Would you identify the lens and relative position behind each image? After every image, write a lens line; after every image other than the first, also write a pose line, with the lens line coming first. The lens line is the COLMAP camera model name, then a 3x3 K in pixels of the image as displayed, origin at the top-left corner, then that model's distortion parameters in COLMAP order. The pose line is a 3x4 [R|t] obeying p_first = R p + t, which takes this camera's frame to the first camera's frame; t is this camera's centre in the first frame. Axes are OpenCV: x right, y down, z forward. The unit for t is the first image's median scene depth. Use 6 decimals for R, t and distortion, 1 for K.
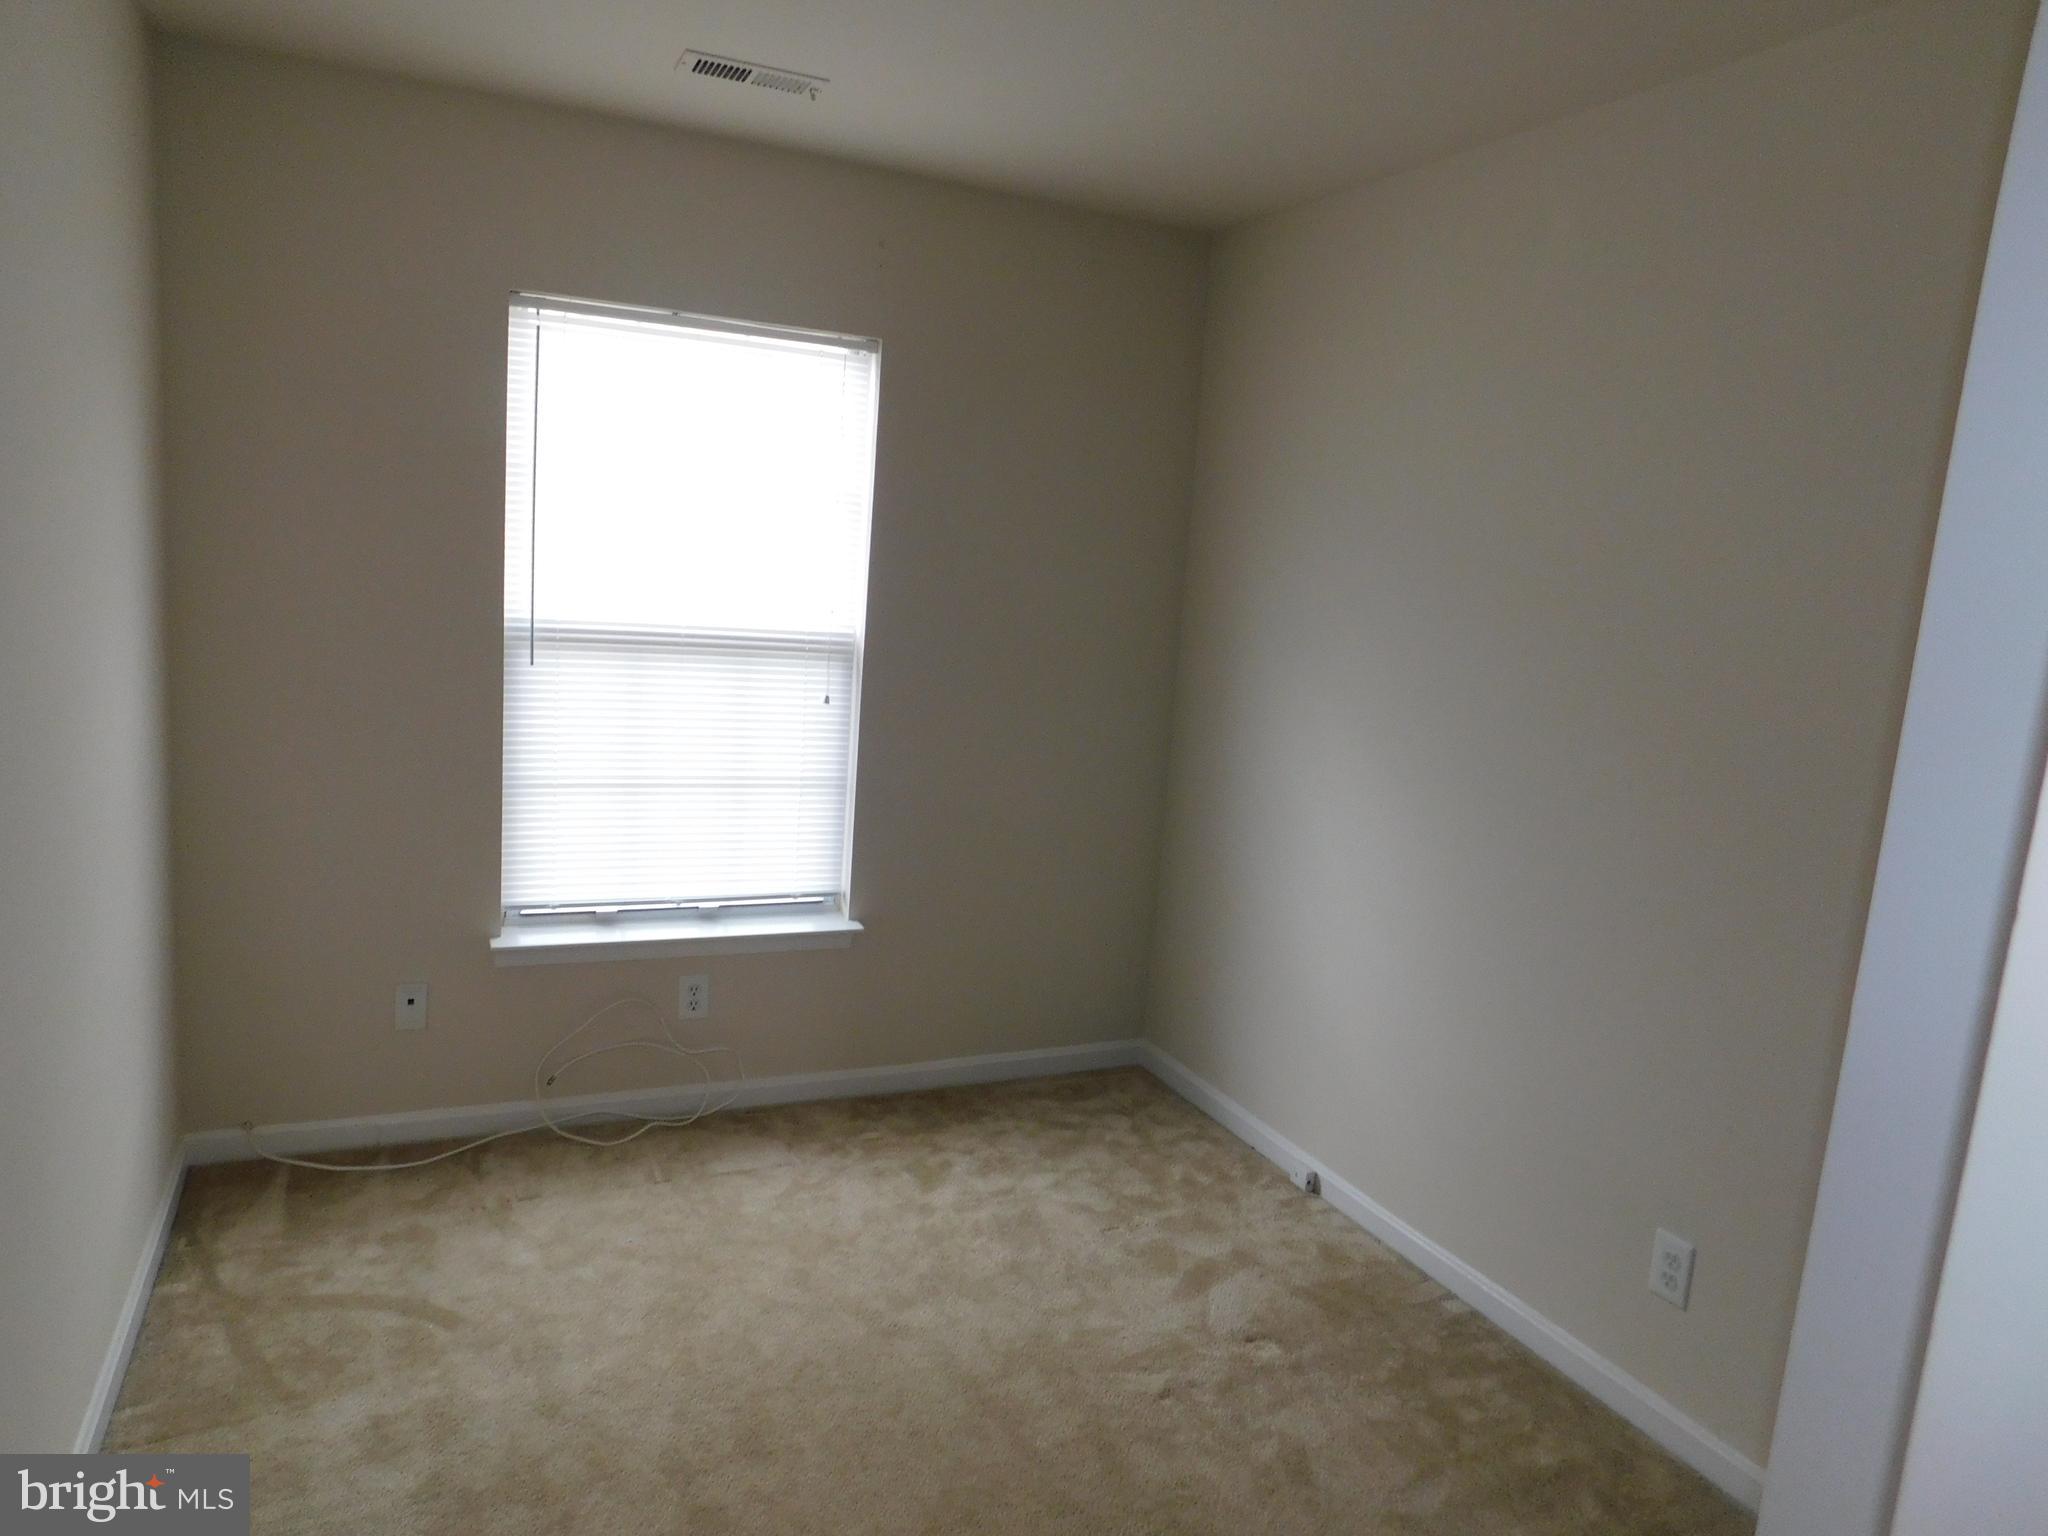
lens RADIAL K [[1335.9, 0, 1033.7], [0, 1335.9, 765.5], [0, 0, 1]] dist [-0.057721, 0.034452]
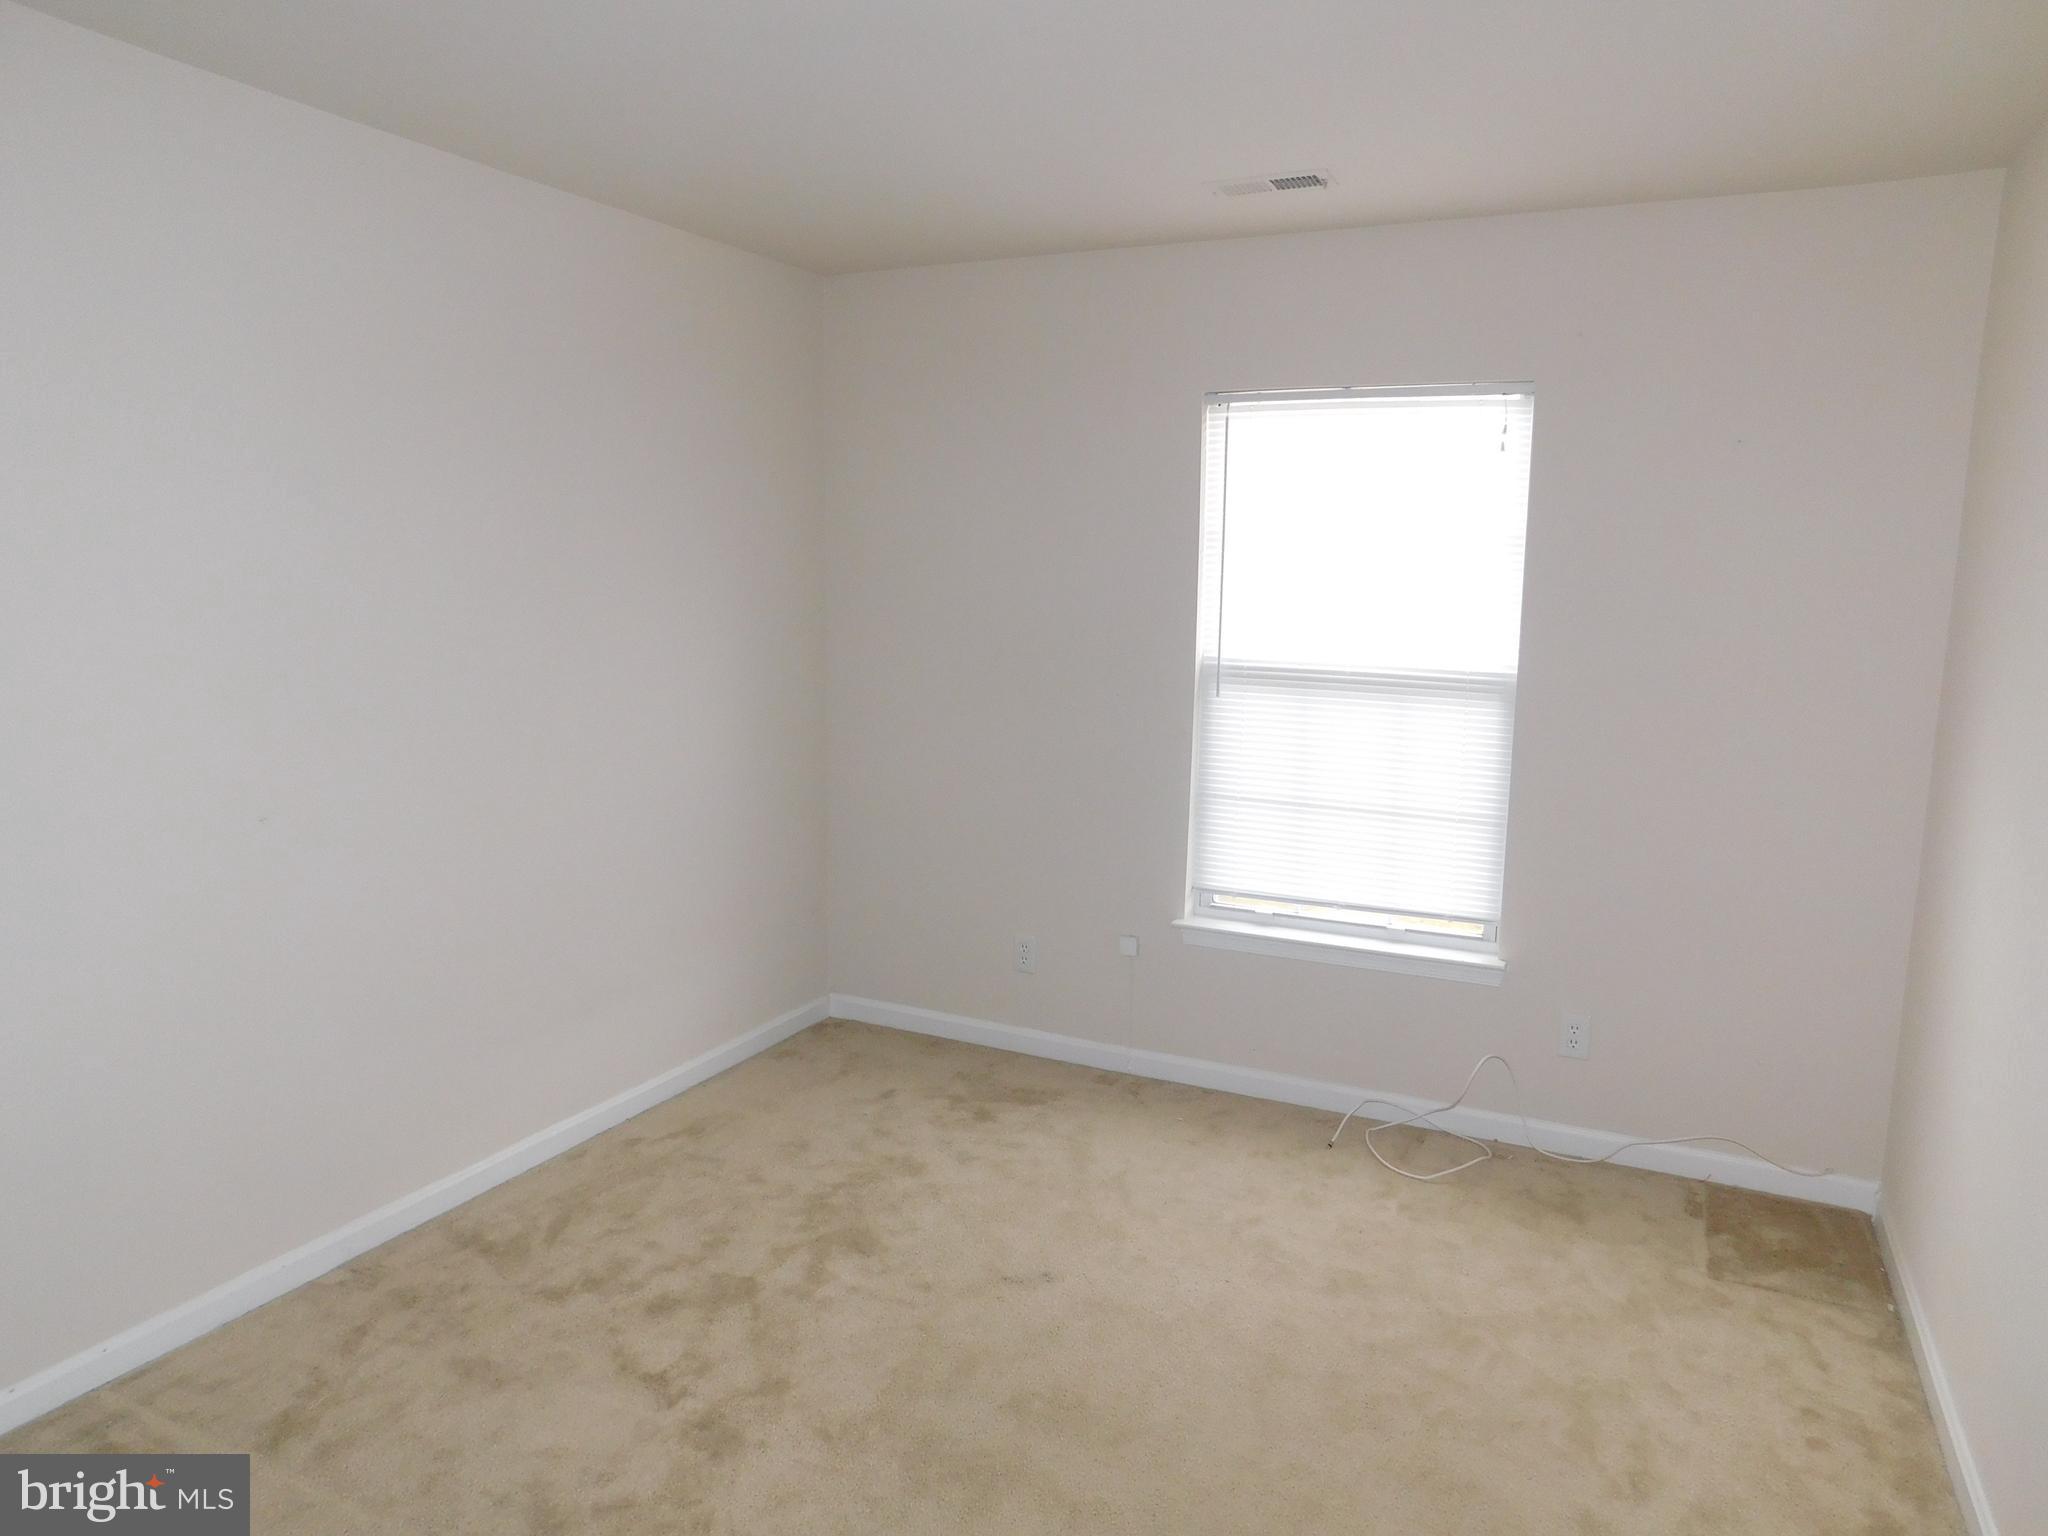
lens RADIAL K [[1335.9, 0, 1025.8], [0, 1335.9, 772.3], [0, 0, 1]] dist [-0.057721, 0.034452]
pose [[0.626629, 0.060788, -0.776943, 0.453014], [-0.089239, 0.995992, 0.005952, 0.002276], [0.774191, 0.065604, 0.629542, 0.098669]]
